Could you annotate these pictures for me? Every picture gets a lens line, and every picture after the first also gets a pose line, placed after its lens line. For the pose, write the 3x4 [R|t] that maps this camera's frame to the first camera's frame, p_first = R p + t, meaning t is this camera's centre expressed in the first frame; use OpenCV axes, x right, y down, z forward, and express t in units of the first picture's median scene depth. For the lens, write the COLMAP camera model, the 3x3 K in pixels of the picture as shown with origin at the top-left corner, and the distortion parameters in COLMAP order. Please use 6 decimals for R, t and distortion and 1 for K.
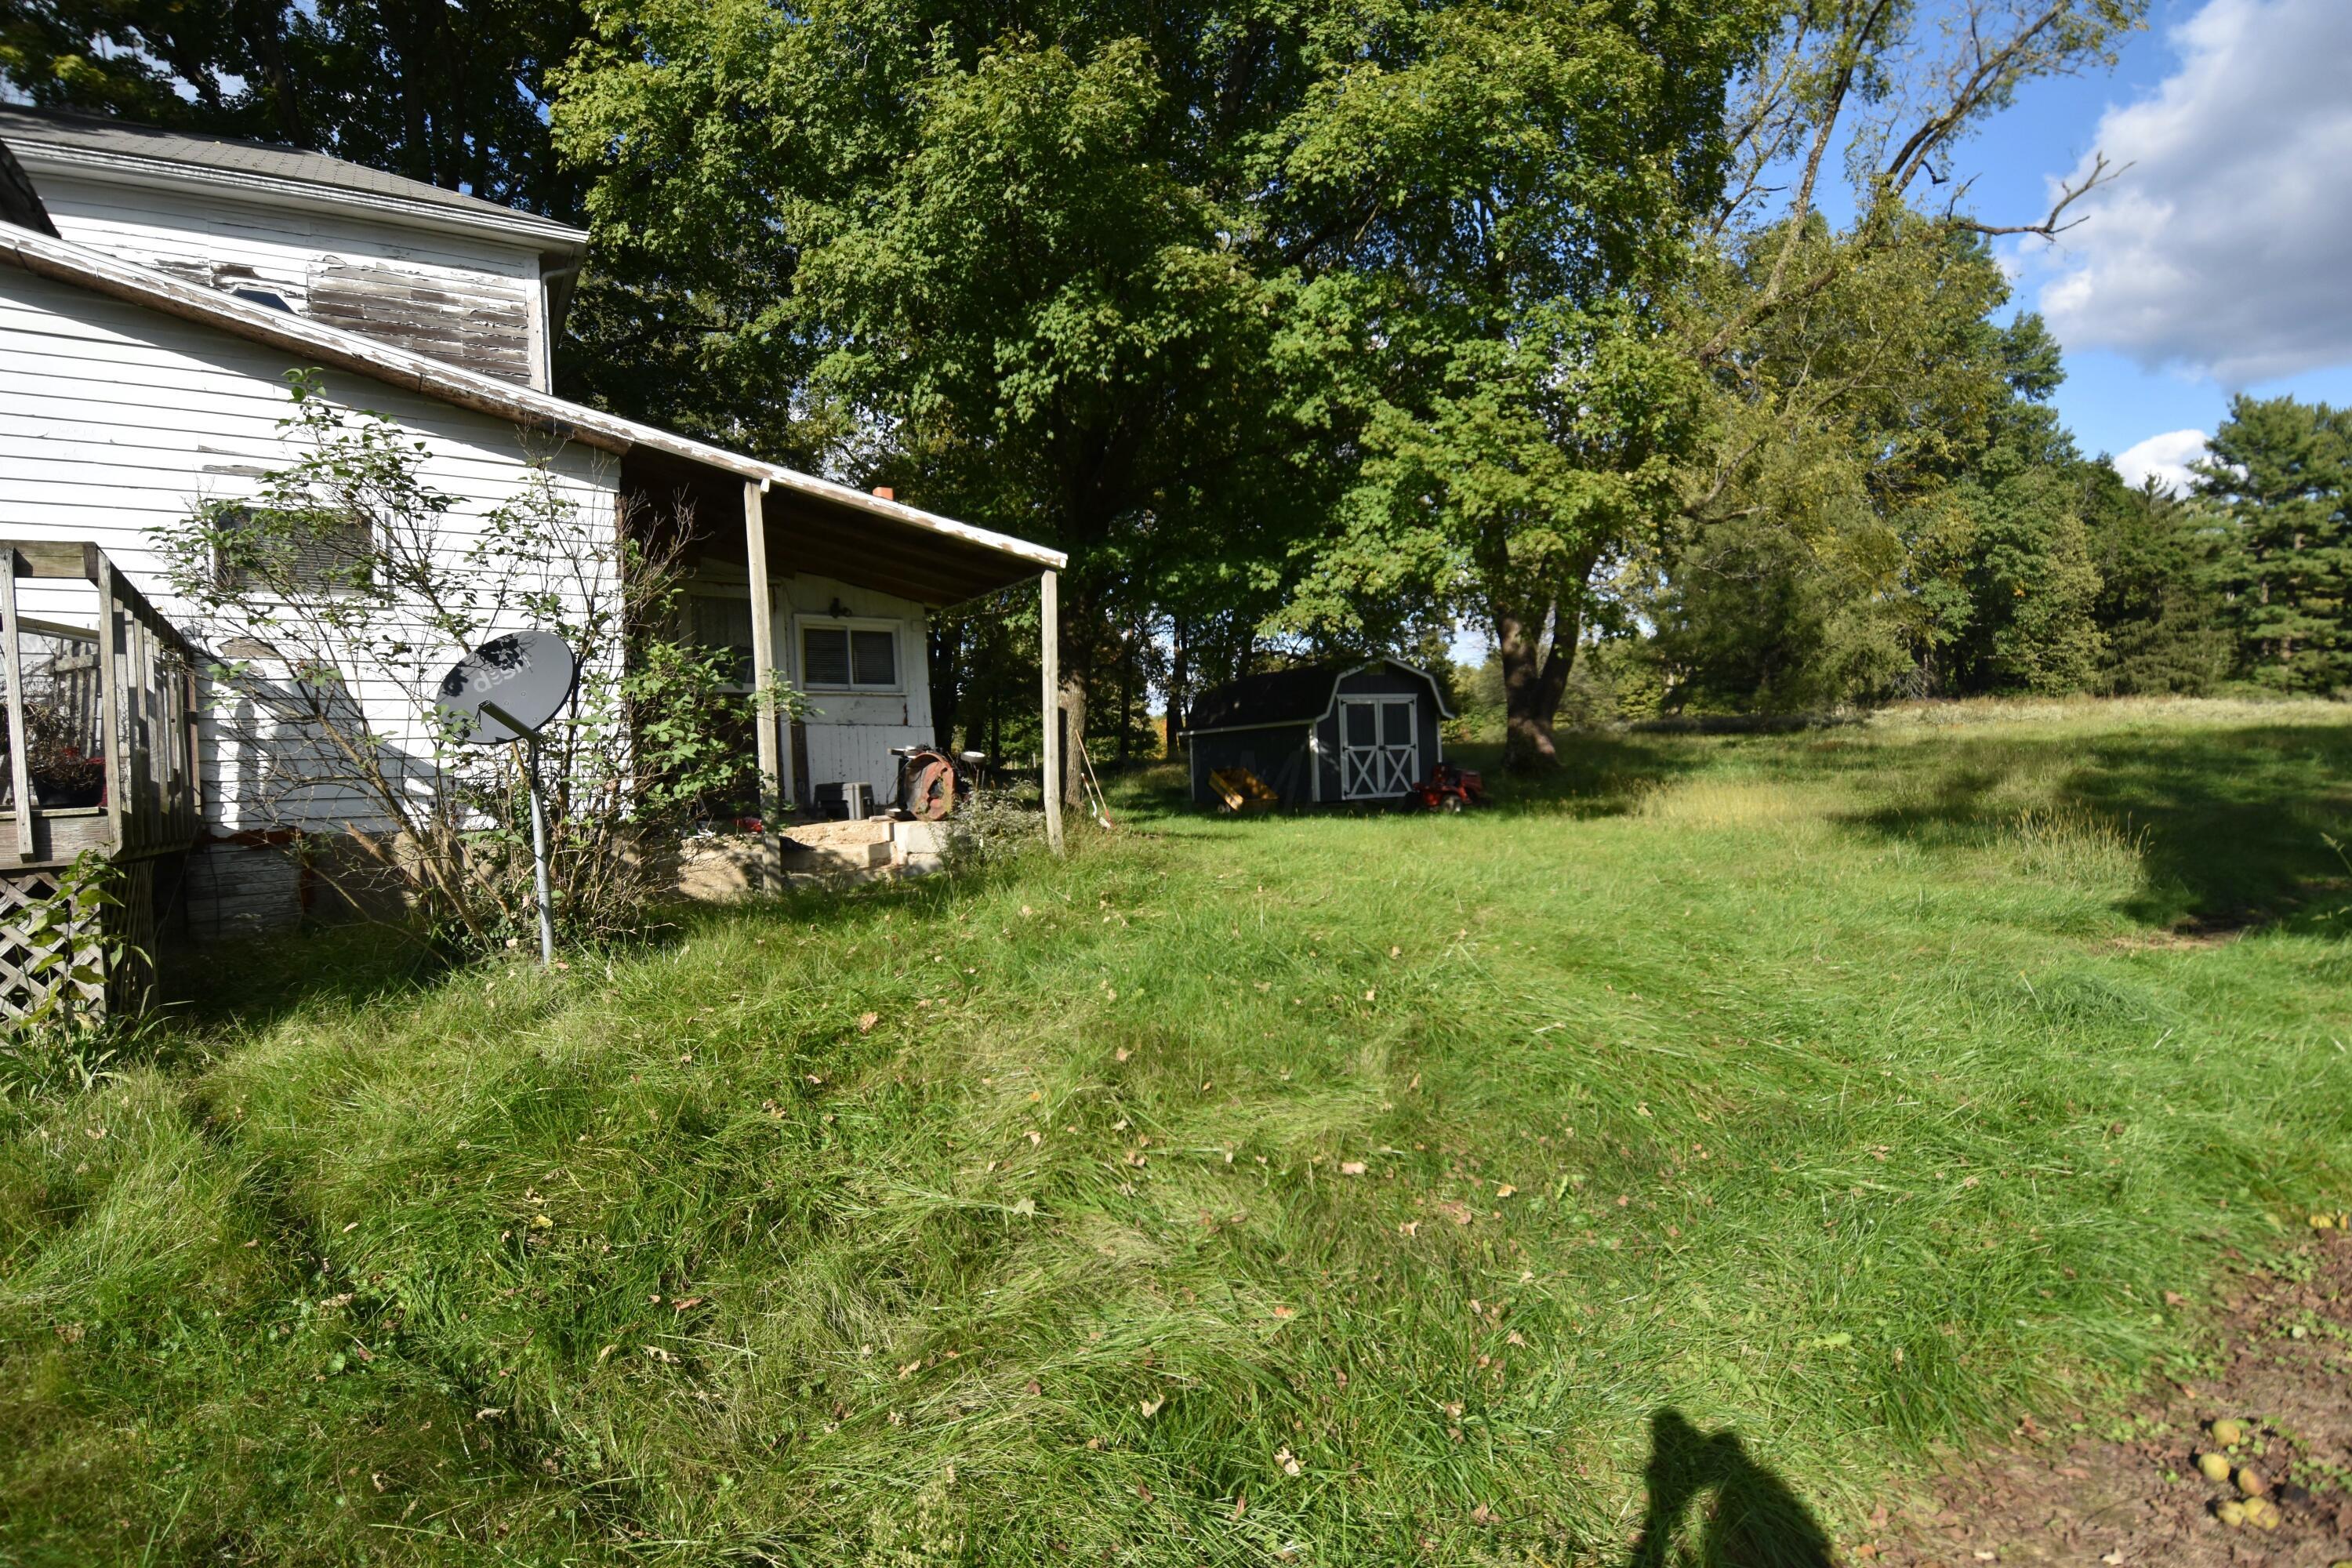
lens RADIAL K [[1255.1, 0, 1172.6], [0, 1255.1, 791.6], [0, 0, 1]] dist [-0.034490, -0.001394]
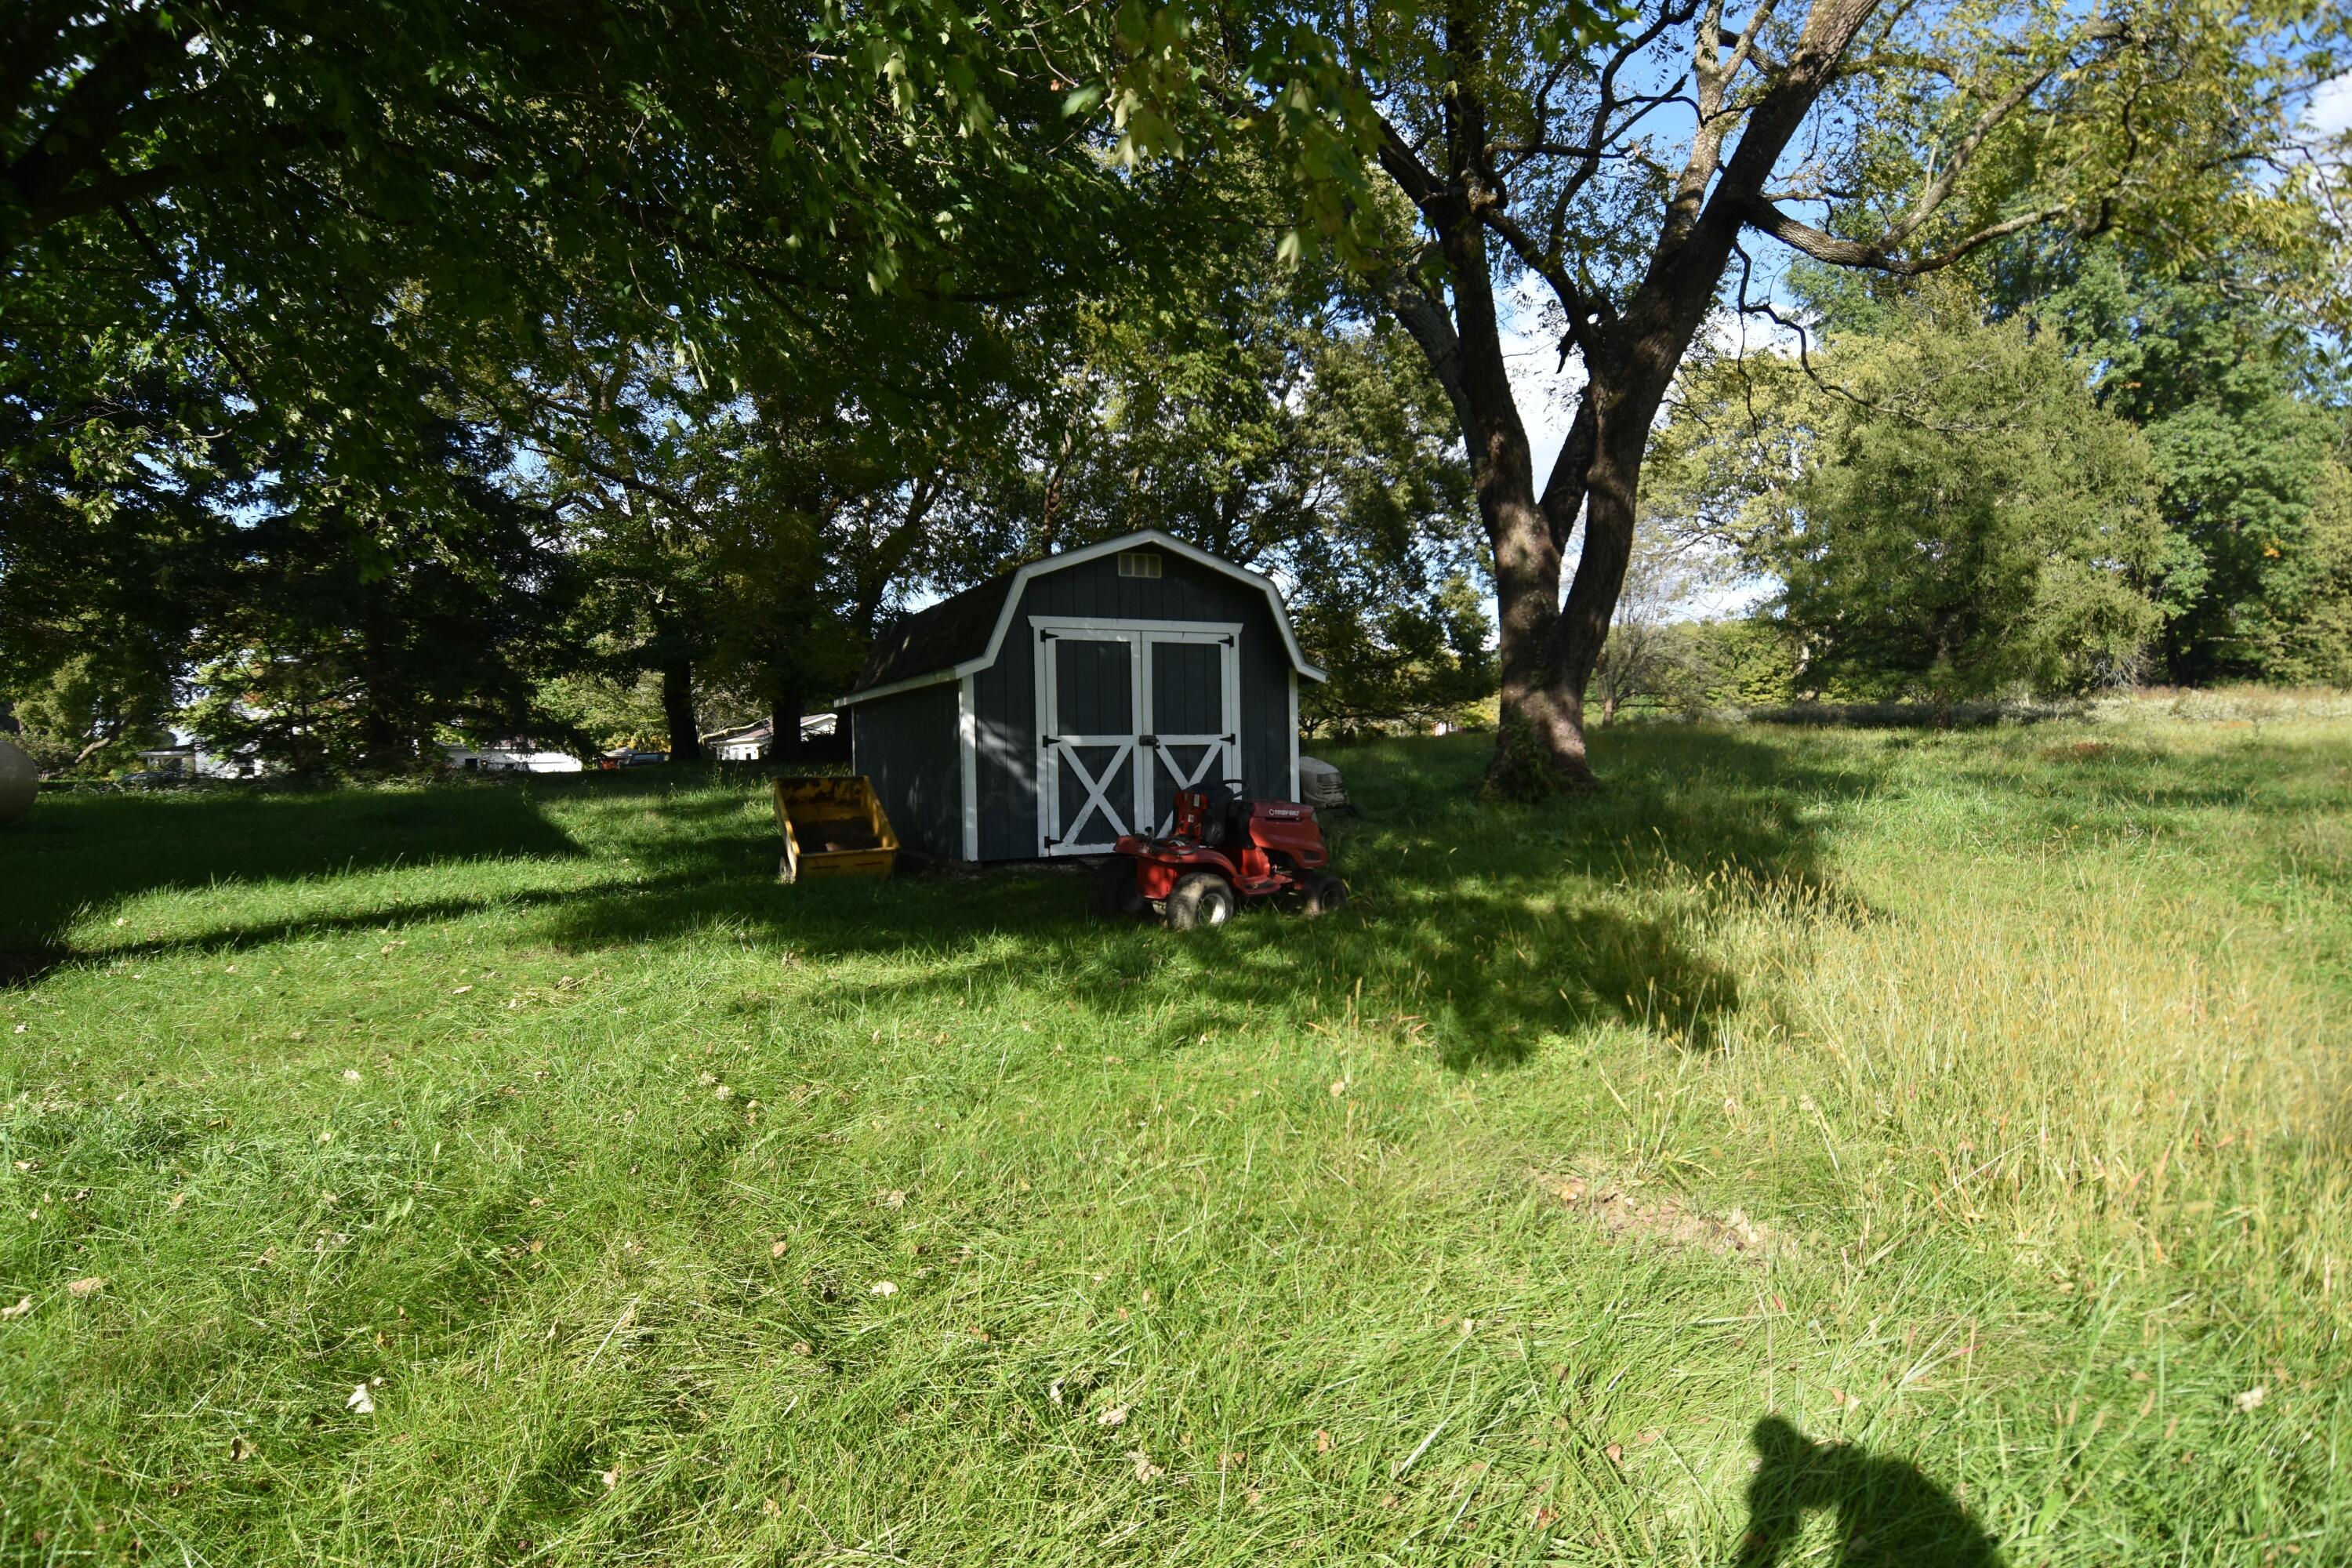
lens RADIAL K [[1255.1, 0, 1177.8], [0, 1255.1, 773.6], [0, 0, 1]] dist [-0.034490, -0.001394]
pose [[0.996324, 0.024306, -0.082149, 0.074486], [-0.024267, 0.999704, 0.001478, -0.008285], [0.082161, 0.000521, 0.996619, 0.193487]]
